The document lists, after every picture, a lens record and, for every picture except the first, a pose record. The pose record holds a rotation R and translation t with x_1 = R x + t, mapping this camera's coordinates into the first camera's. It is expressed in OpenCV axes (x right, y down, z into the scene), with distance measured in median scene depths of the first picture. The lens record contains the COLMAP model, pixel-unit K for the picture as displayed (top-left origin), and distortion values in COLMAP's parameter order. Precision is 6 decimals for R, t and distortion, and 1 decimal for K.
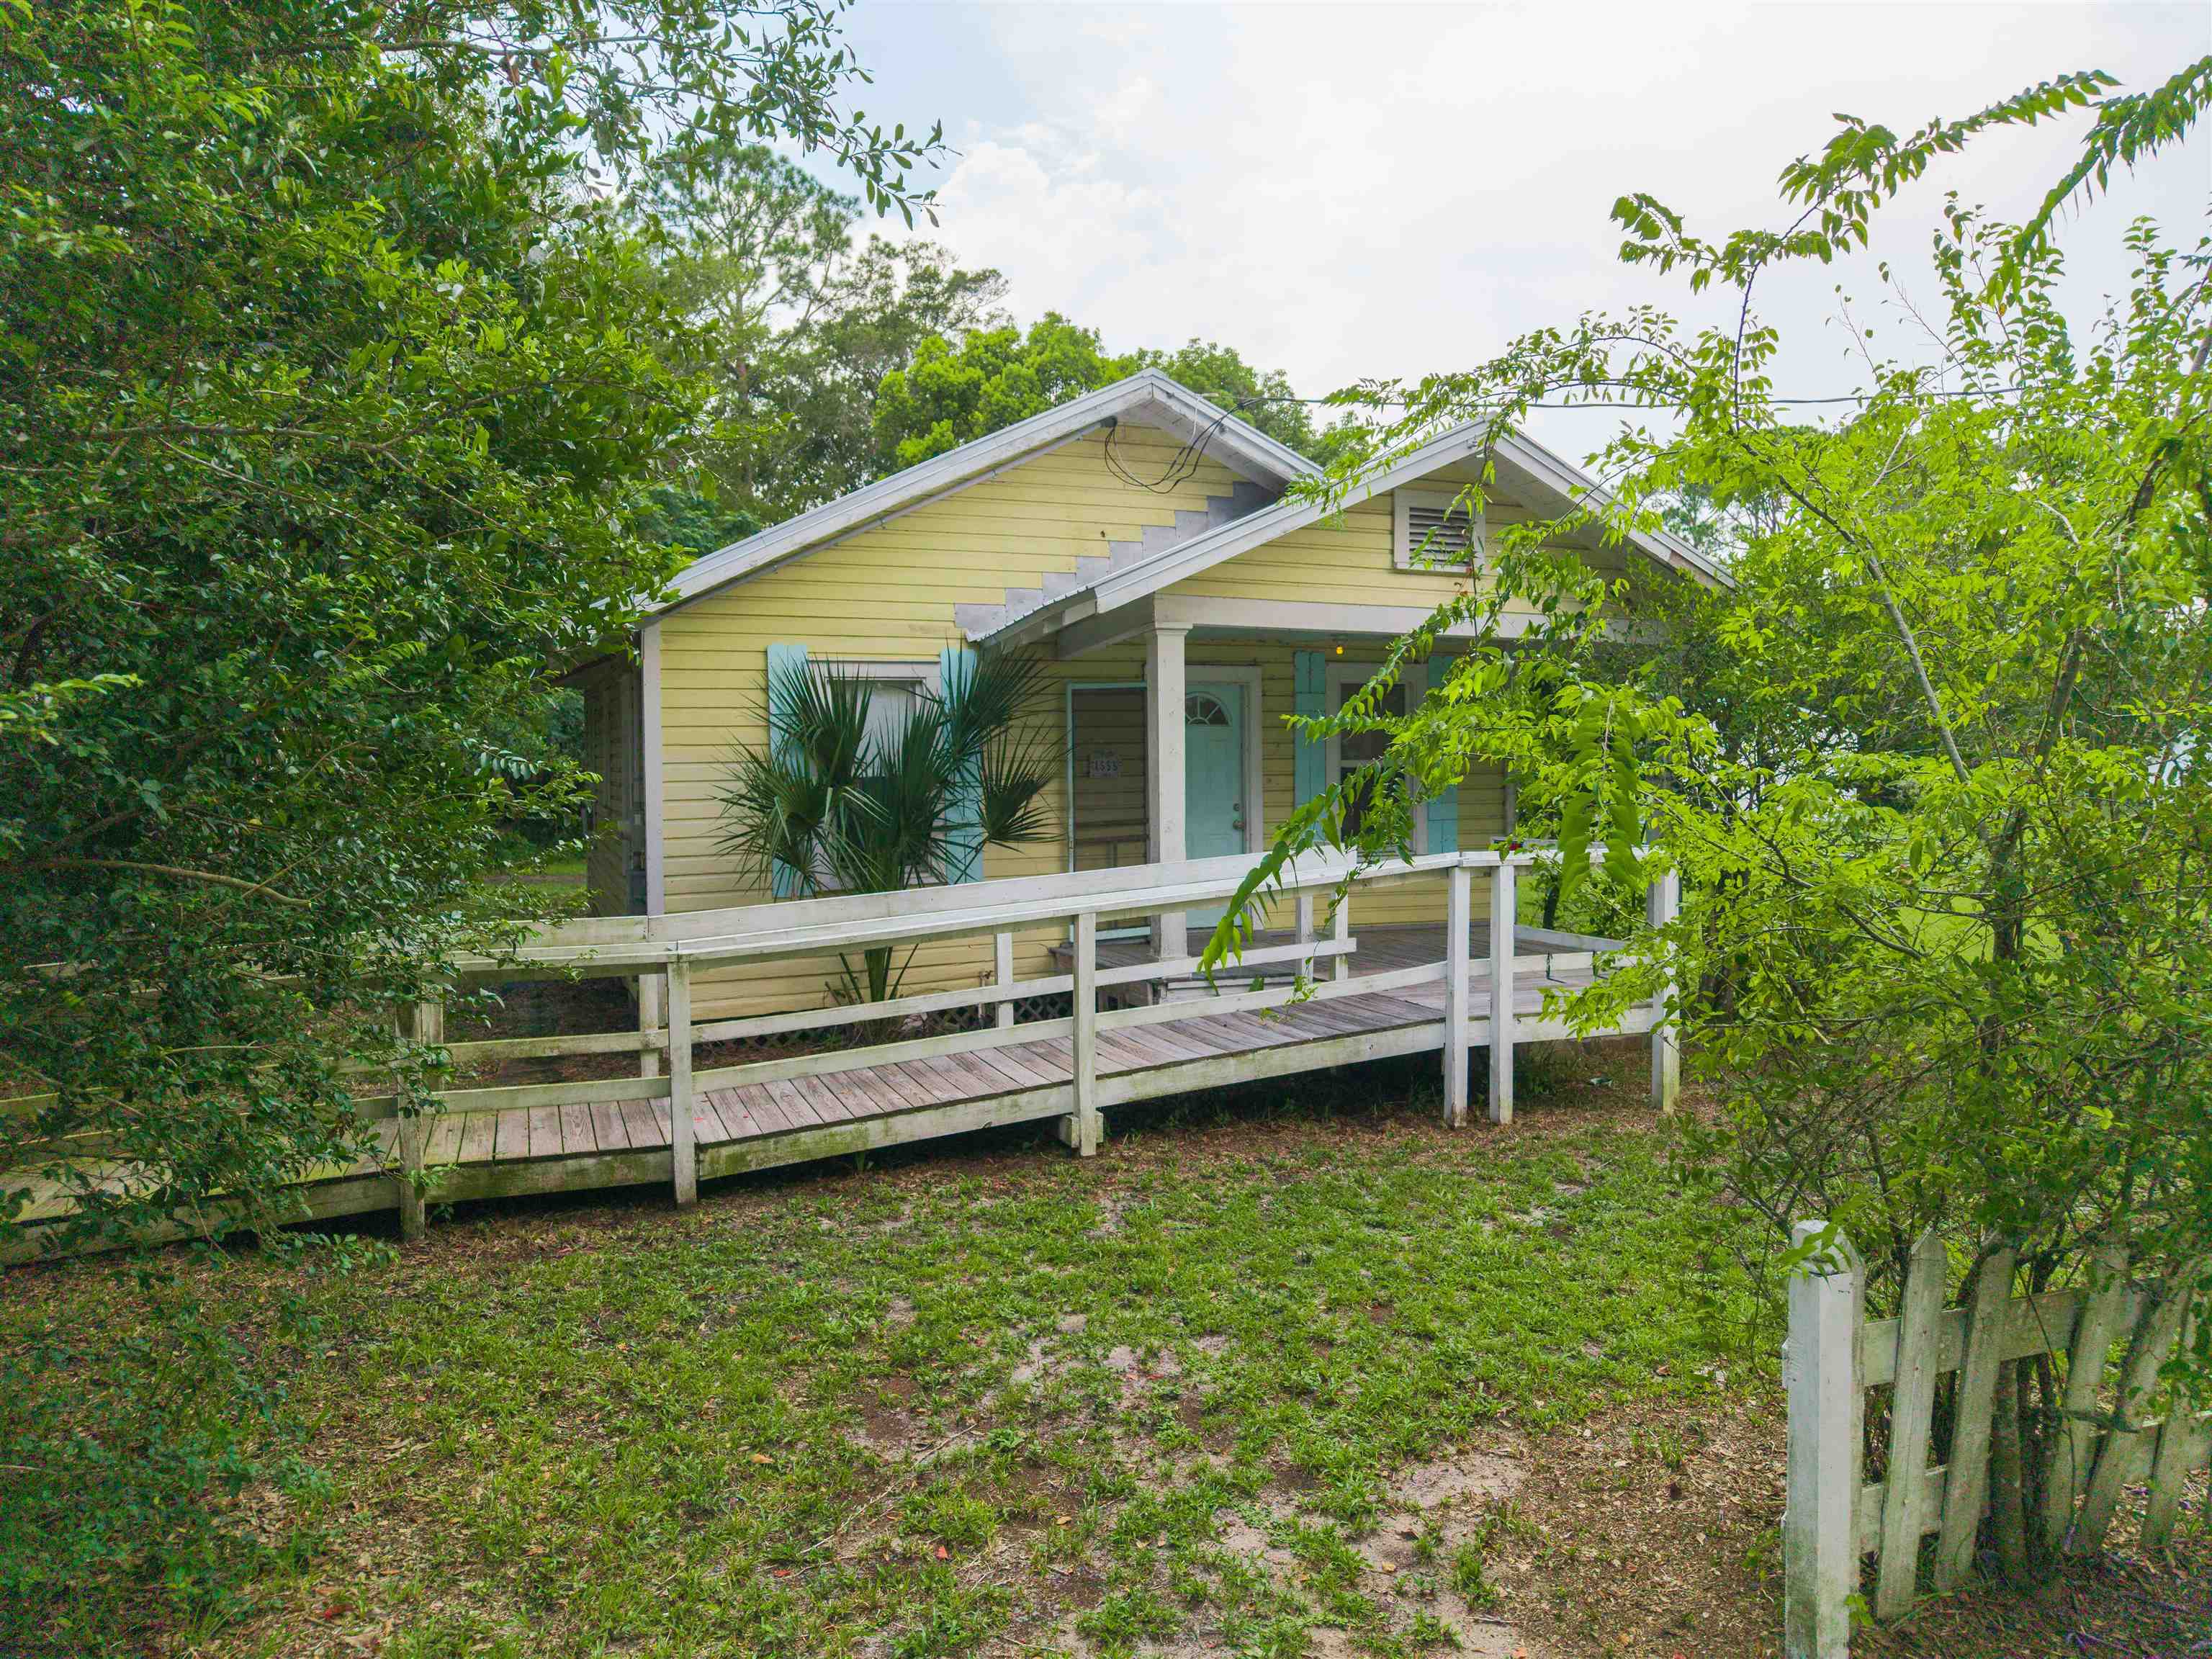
lens RADIAL K [[1514.6, 0, 1097.6], [0, 1514.6, 813.1], [0, 0, 1]] dist [0.025607, -0.018710]
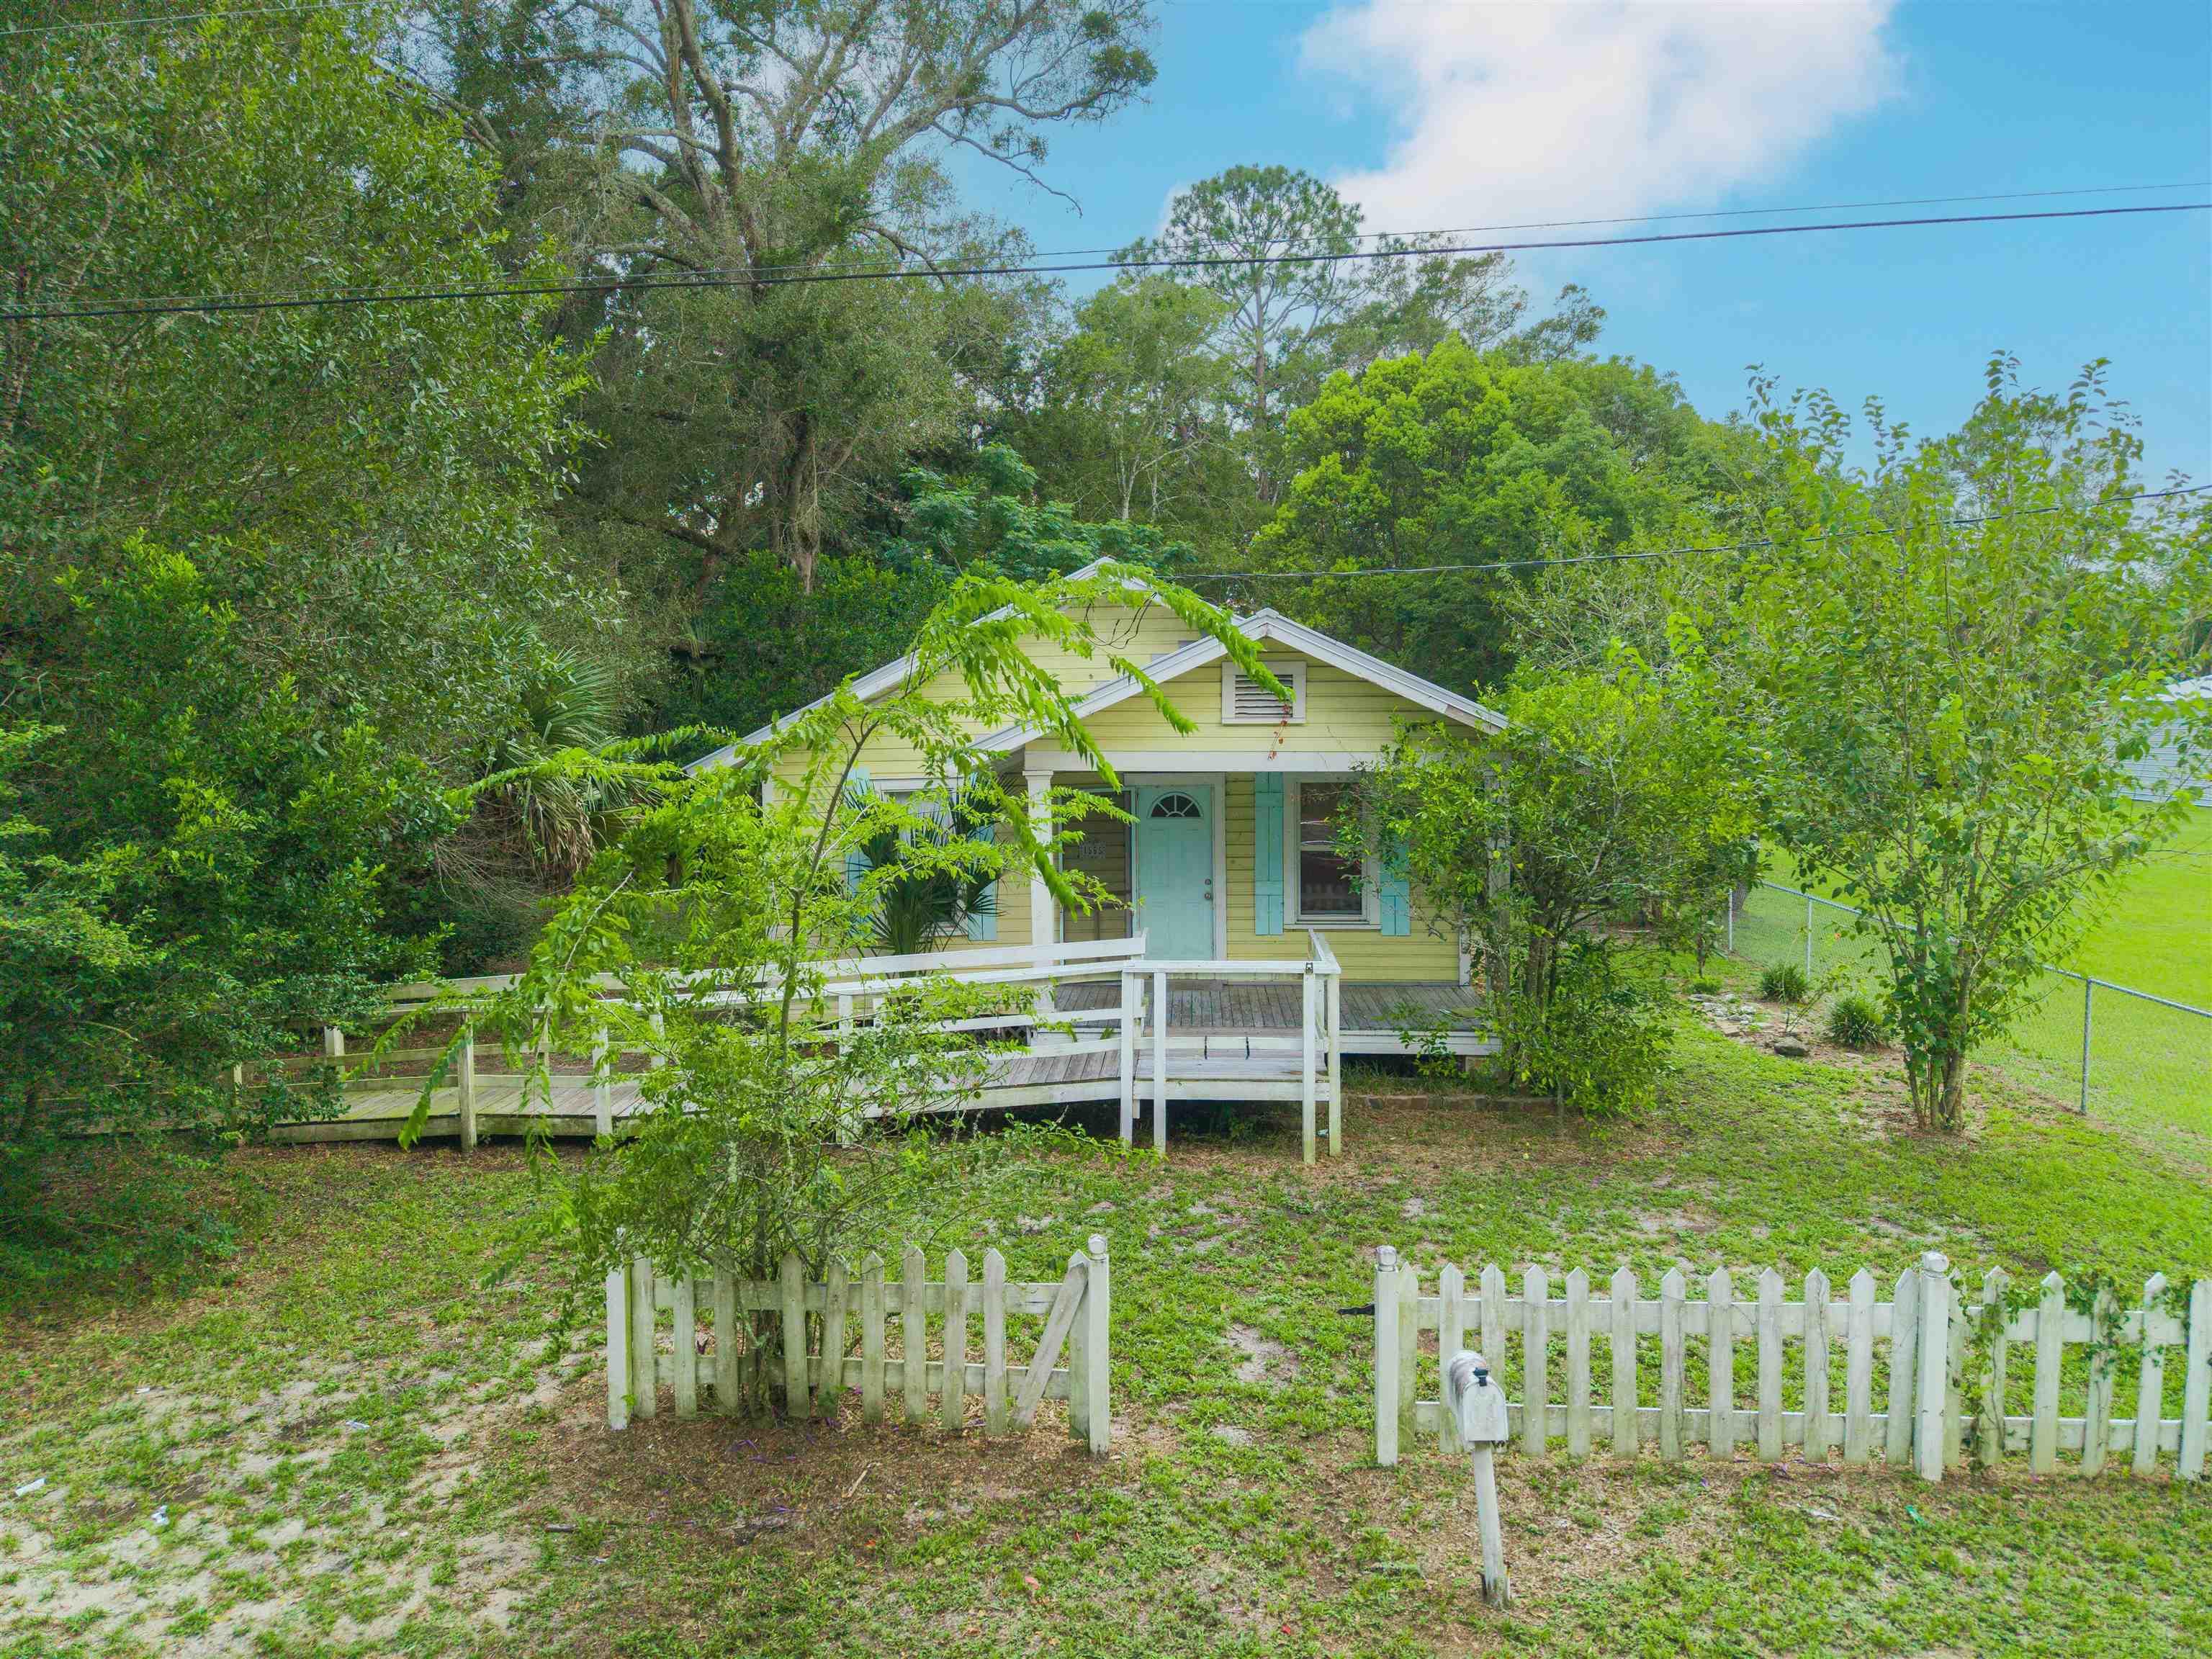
lens RADIAL K [[1510.6, 0, 1132.6], [0, 1510.6, 815.2], [0, 0, 1]] dist [0.012341, -0.004090]
pose [[0.921417, 0.026198, -0.387690, 0.758392], [-0.010515, 0.999040, 0.042518, -0.164575], [0.388432, -0.035100, 0.920809, -0.276663]]
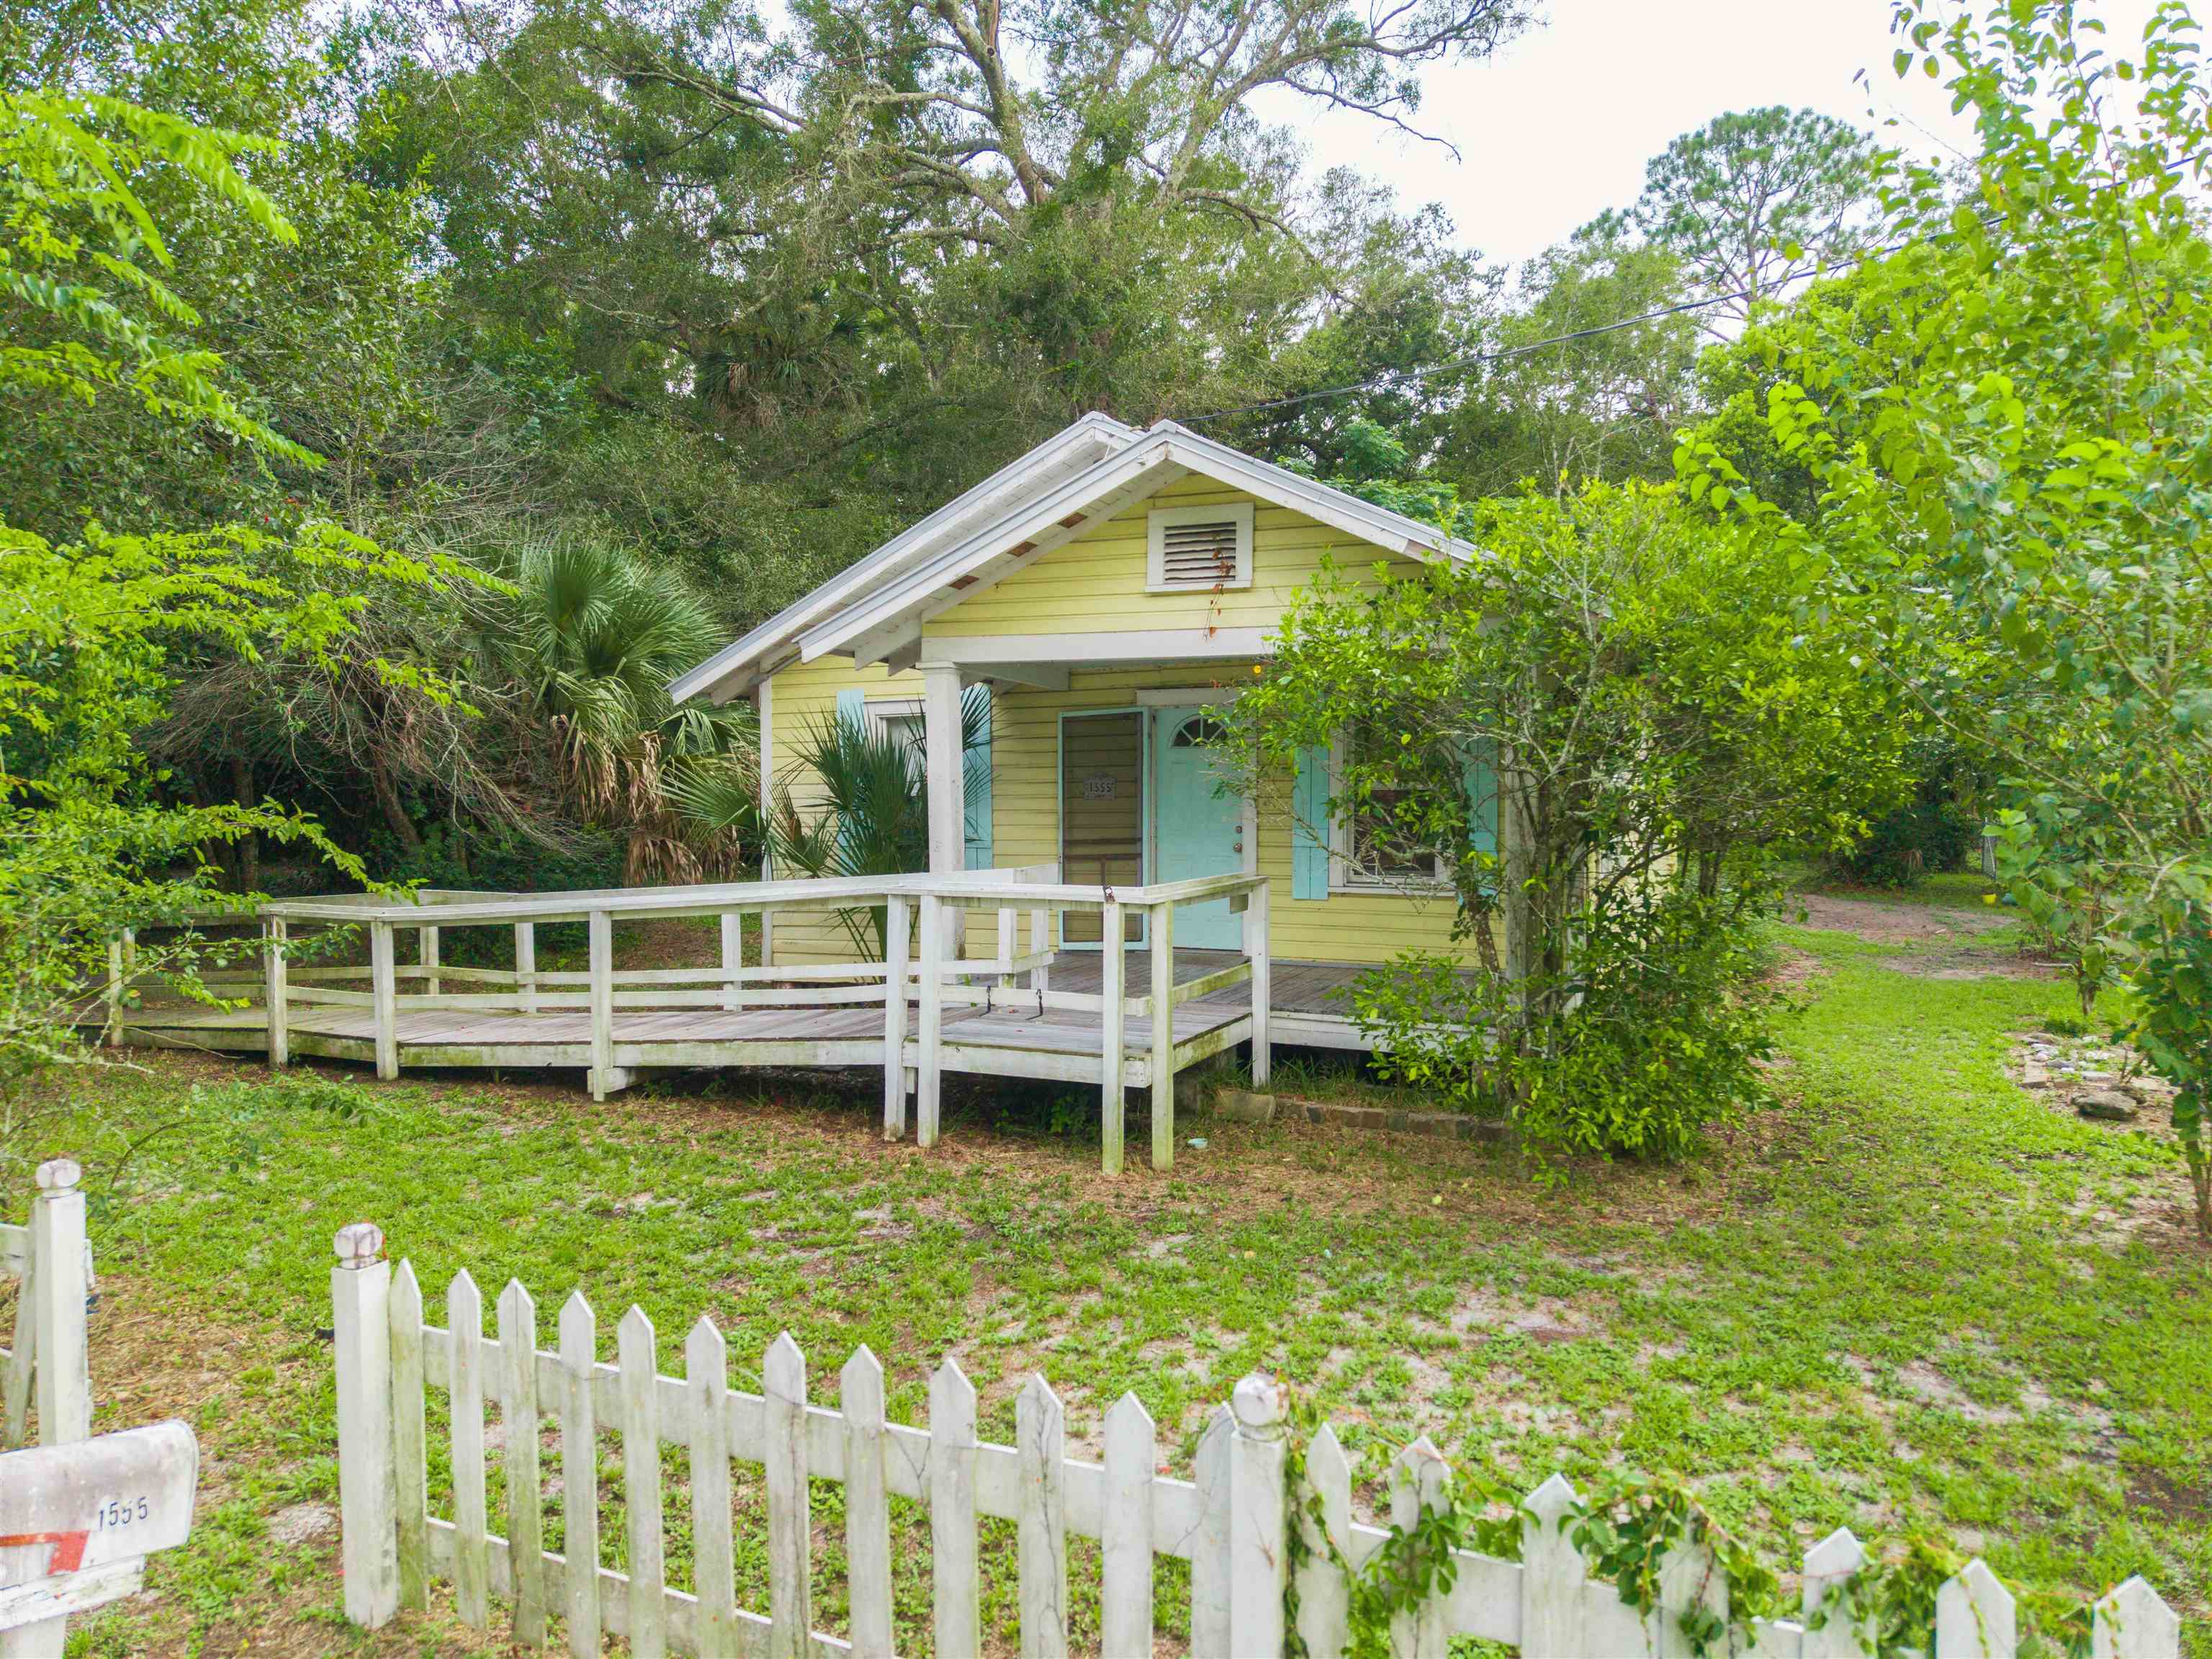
lens RADIAL K [[1512.8, 0, 1106.5], [0, 1512.8, 823.1], [0, 0, 1]] dist [0.004633, 0.005559]
pose [[0.711702, 0.028914, -0.701886, 1.044675], [-0.023071, 0.999576, 0.017784, -0.035144], [0.702103, 0.003537, 0.712067, 0.340671]]
